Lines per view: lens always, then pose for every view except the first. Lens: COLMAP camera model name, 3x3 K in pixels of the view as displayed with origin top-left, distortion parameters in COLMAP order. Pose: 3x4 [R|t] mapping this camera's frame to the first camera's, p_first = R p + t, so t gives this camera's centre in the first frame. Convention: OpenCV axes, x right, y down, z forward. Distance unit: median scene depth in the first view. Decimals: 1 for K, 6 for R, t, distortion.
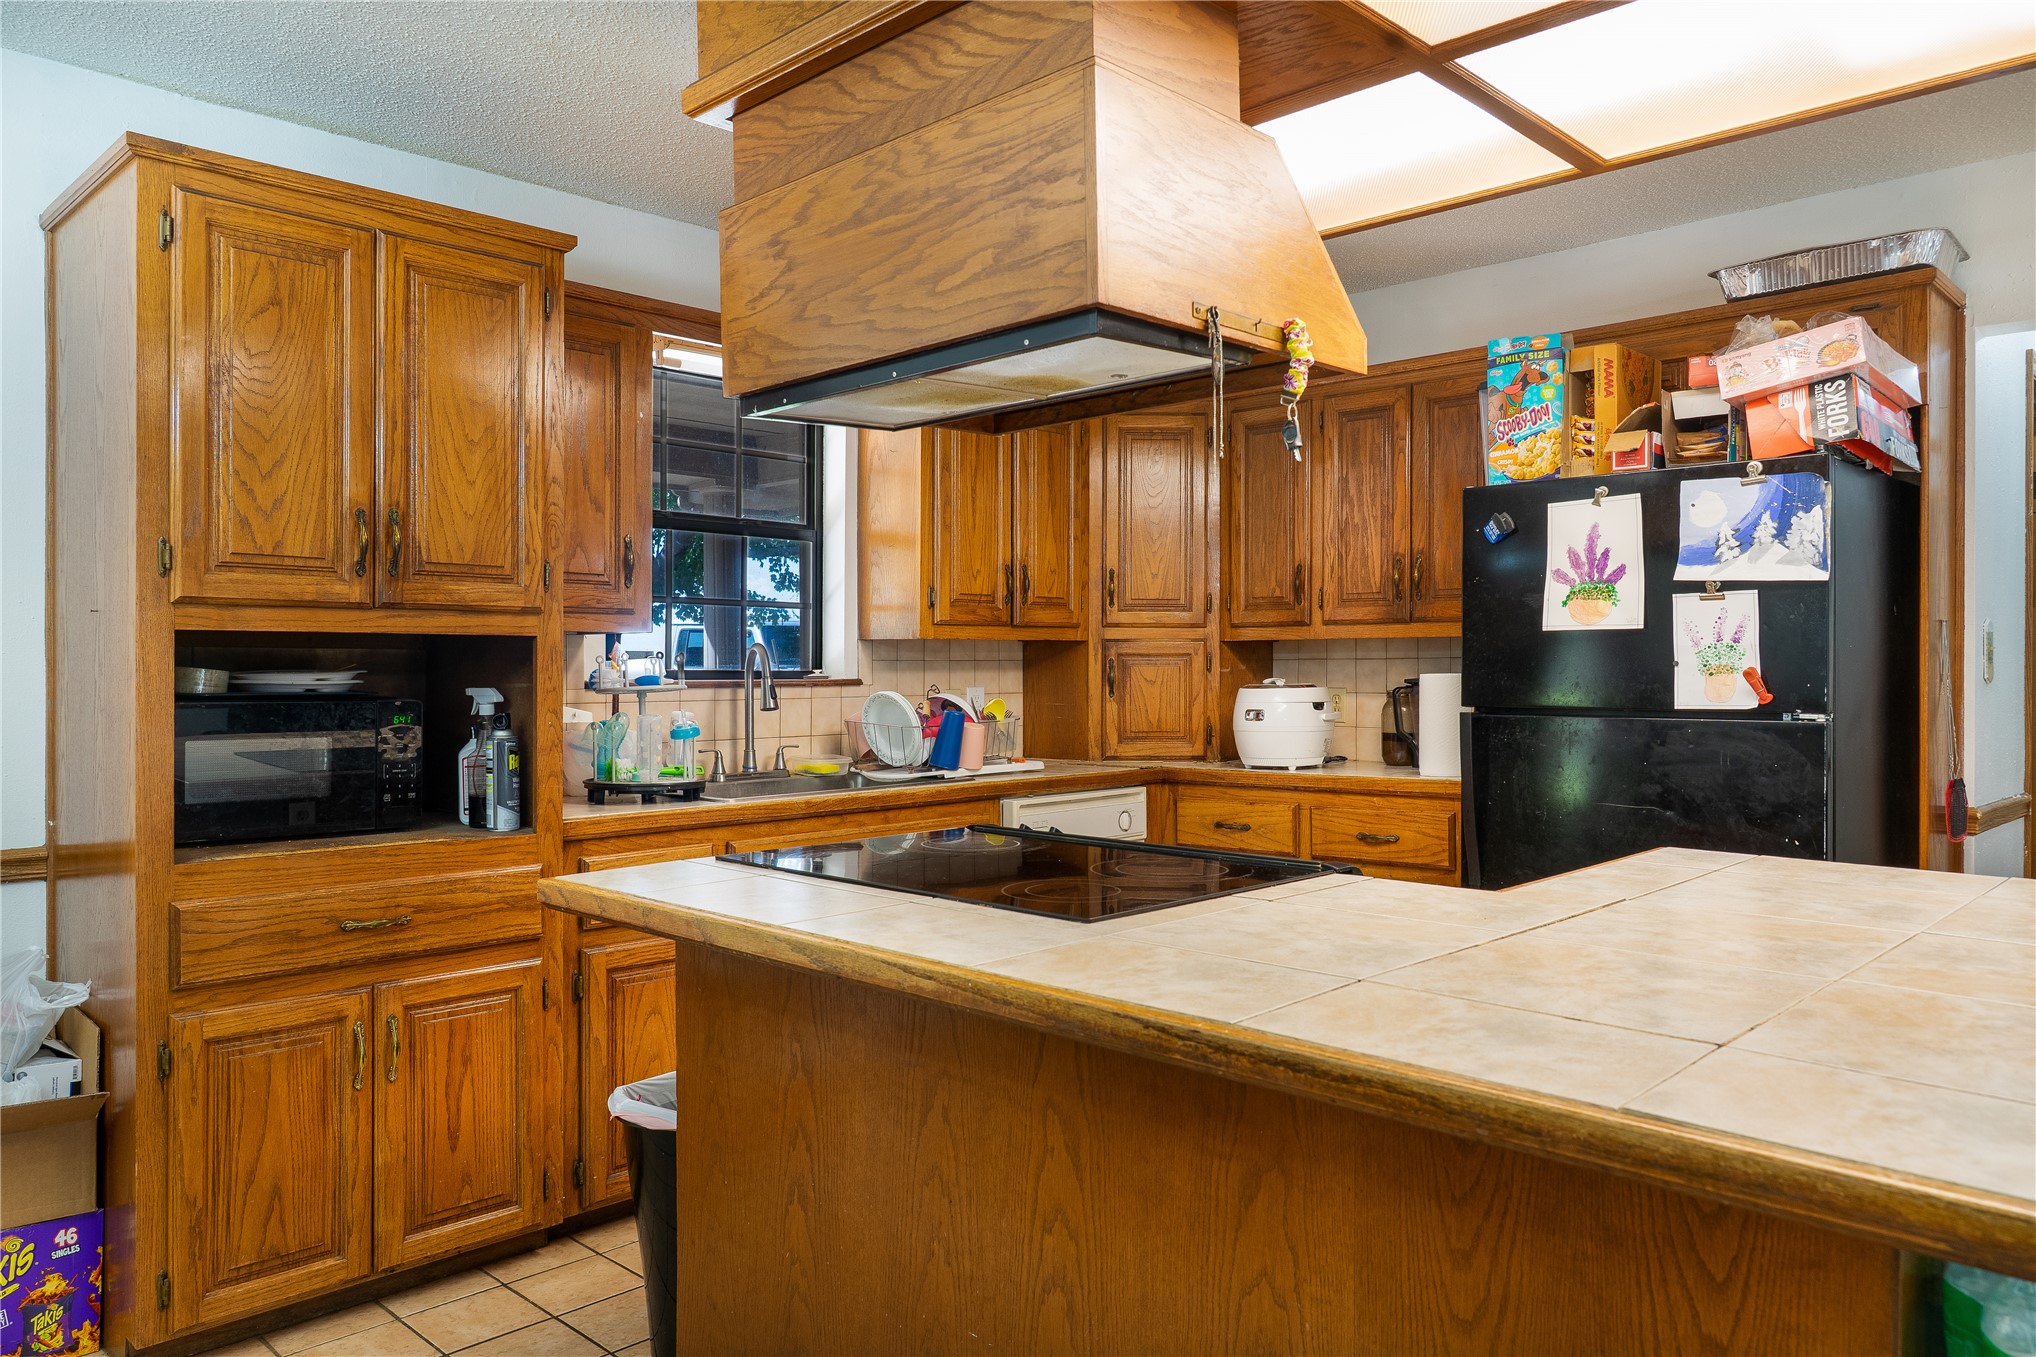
lens RADIAL K [[1405.9, 0, 1029.2], [0, 1405.9, 676.8], [0, 0, 1]] dist [-0.011701, 0.006969]
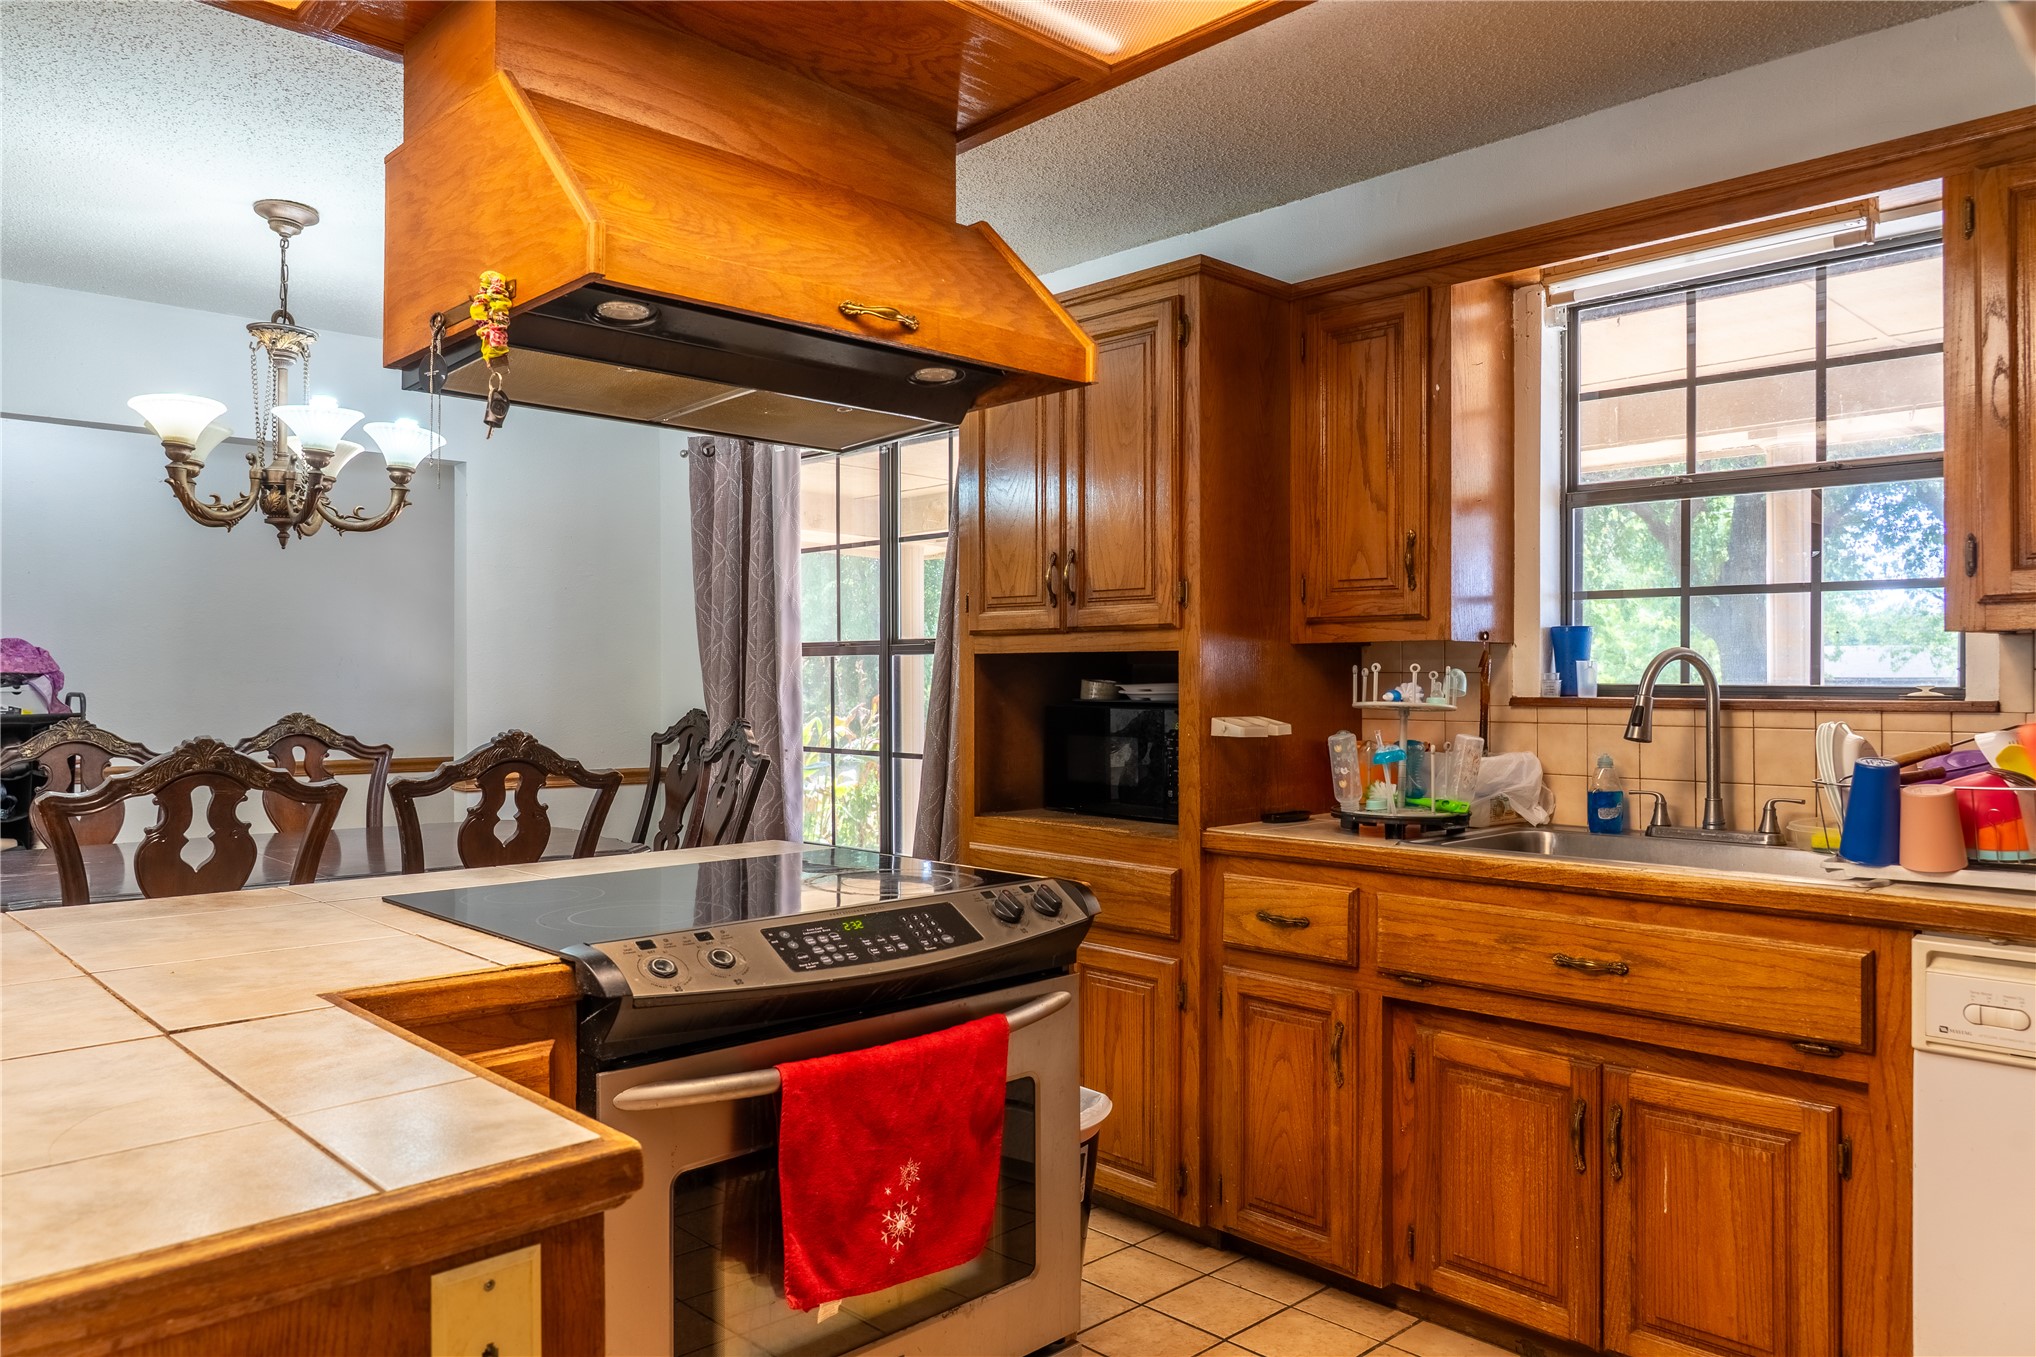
lens RADIAL K [[1396.8, 0, 1032.4], [0, 1396.8, 676.4], [0, 0, 1]] dist [-0.007855, 0.000337]
pose [[-0.029918, -0.000776, -0.999552, 0.723346], [-0.007195, 0.999974, -0.000561, -0.008878], [0.999526, 0.007175, -0.029923, 0.962769]]
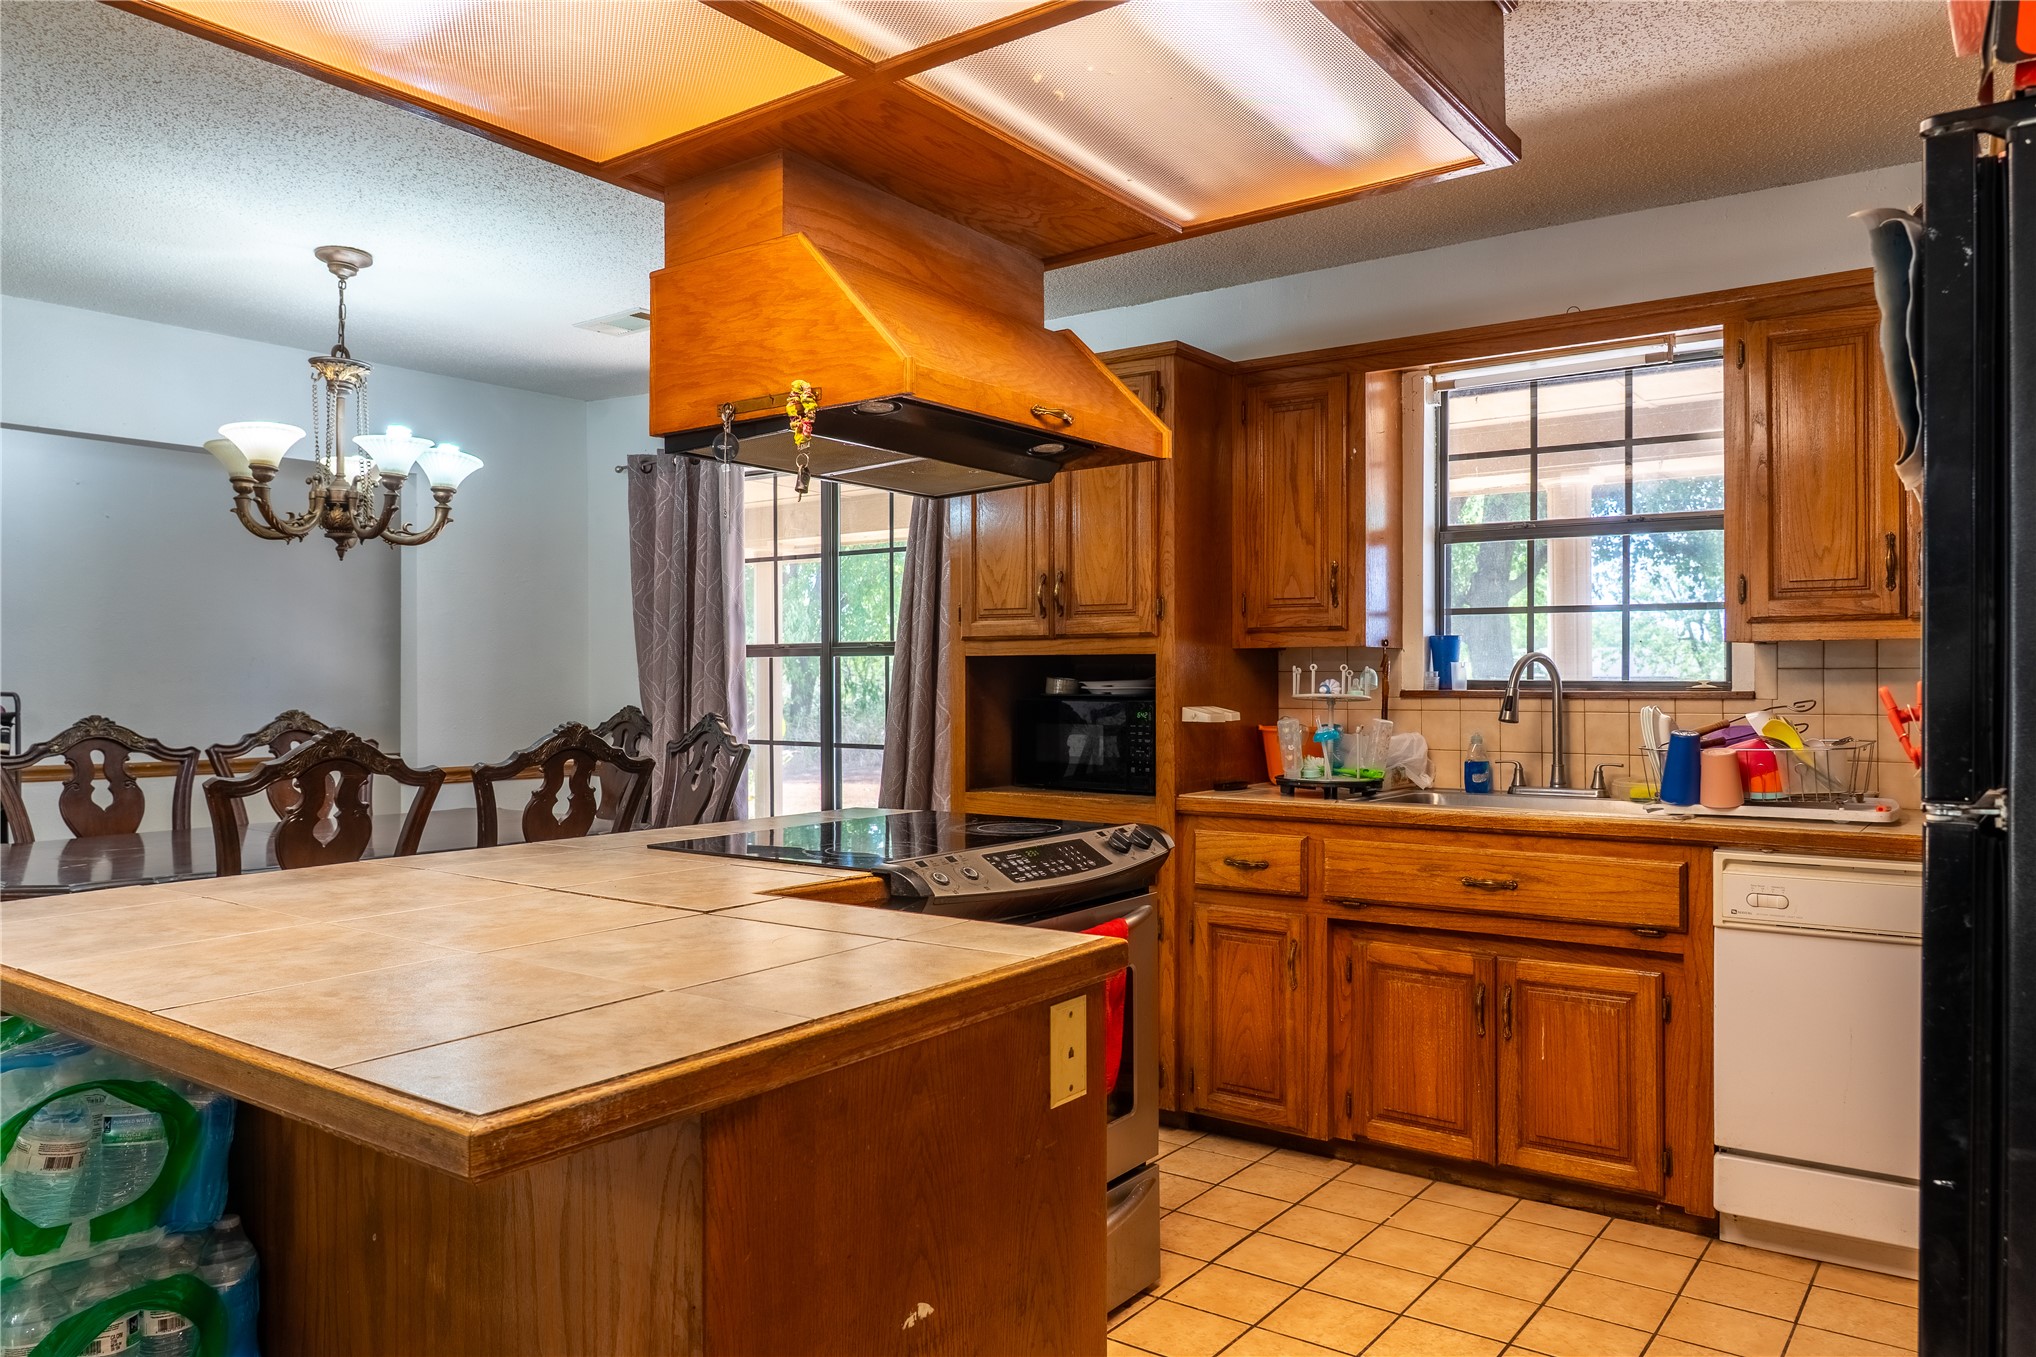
lens RADIAL K [[1405.9, 0, 1029.2], [0, 1405.9, 676.8], [0, 0, 1]] dist [-0.011701, 0.006969]
pose [[0.140095, -0.000582, -0.990138, 0.975542], [-0.005655, 0.999983, -0.001388, -0.005353], [0.990122, 0.005793, 0.140089, 0.729289]]
